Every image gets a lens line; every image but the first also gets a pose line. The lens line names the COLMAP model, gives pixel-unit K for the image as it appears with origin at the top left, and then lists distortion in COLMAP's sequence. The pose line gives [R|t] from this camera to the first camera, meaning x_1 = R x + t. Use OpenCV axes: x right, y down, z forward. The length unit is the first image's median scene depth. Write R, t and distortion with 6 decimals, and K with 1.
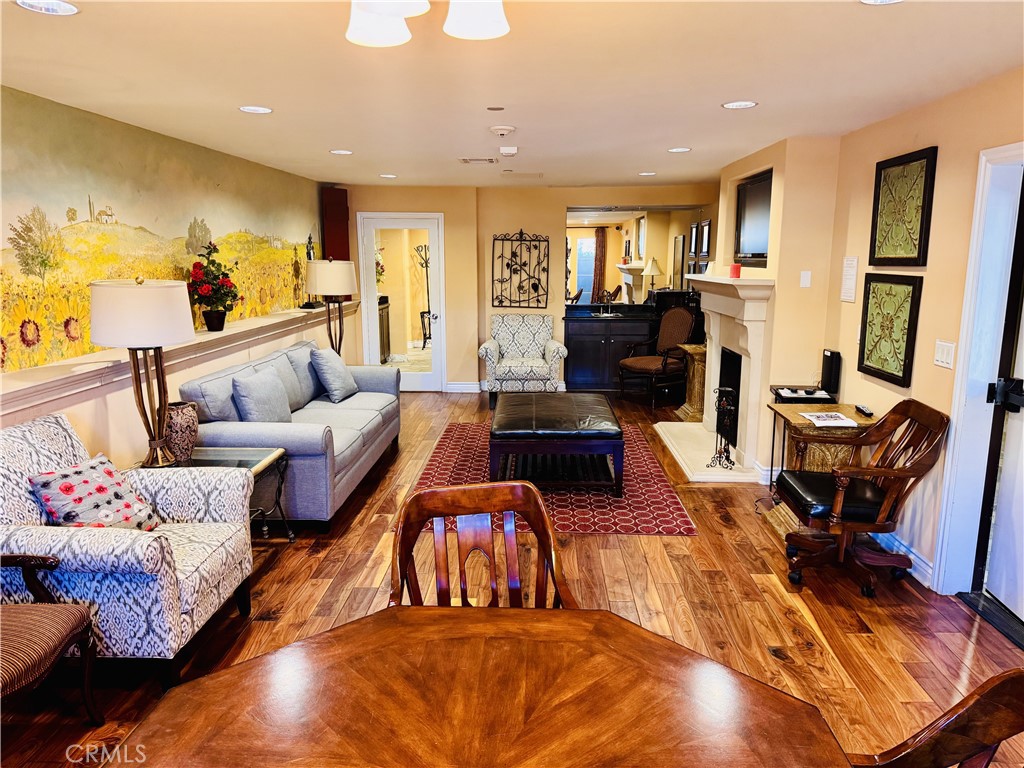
lens RADIAL K [[713.8, 0, 504.5], [0, 713.8, 384.1], [0, 0, 1]] dist [0.103235, -0.125809]
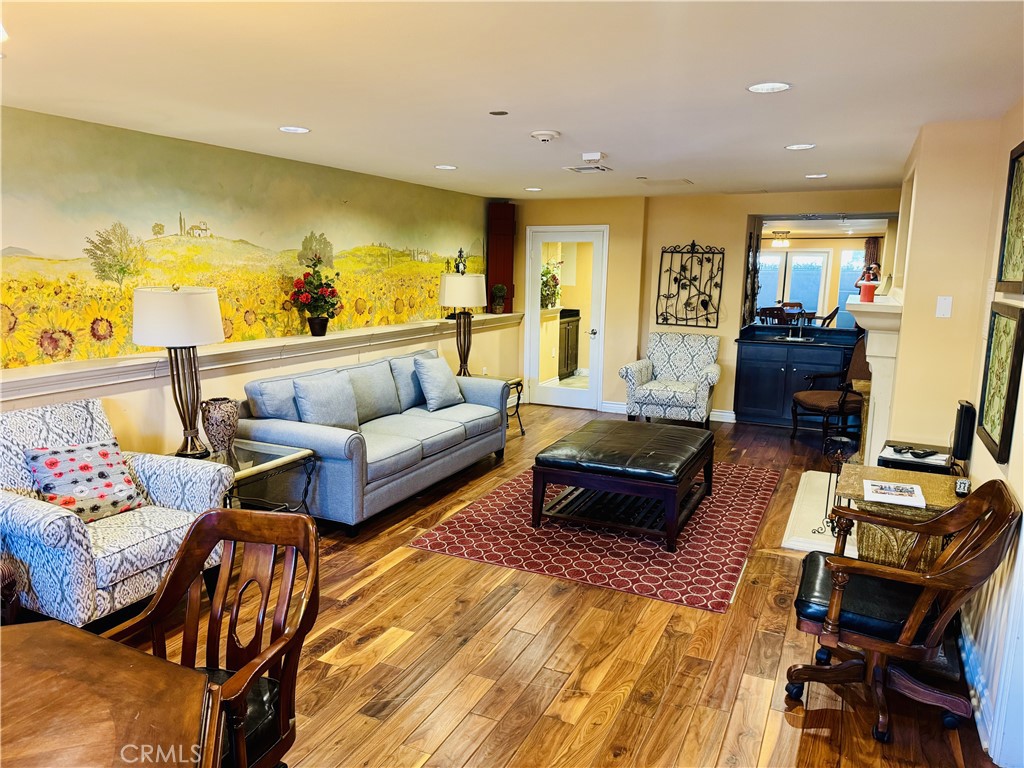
lens RADIAL K [[713.8, 0, 504.5], [0, 713.8, 384.1], [0, 0, 1]] dist [0.103235, -0.125809]
pose [[0.917075, 0.076670, -0.391273, 0.298400], [-0.083061, 0.996544, 0.000592, -0.025723], [0.389966, 0.031956, 0.920274, 0.120953]]
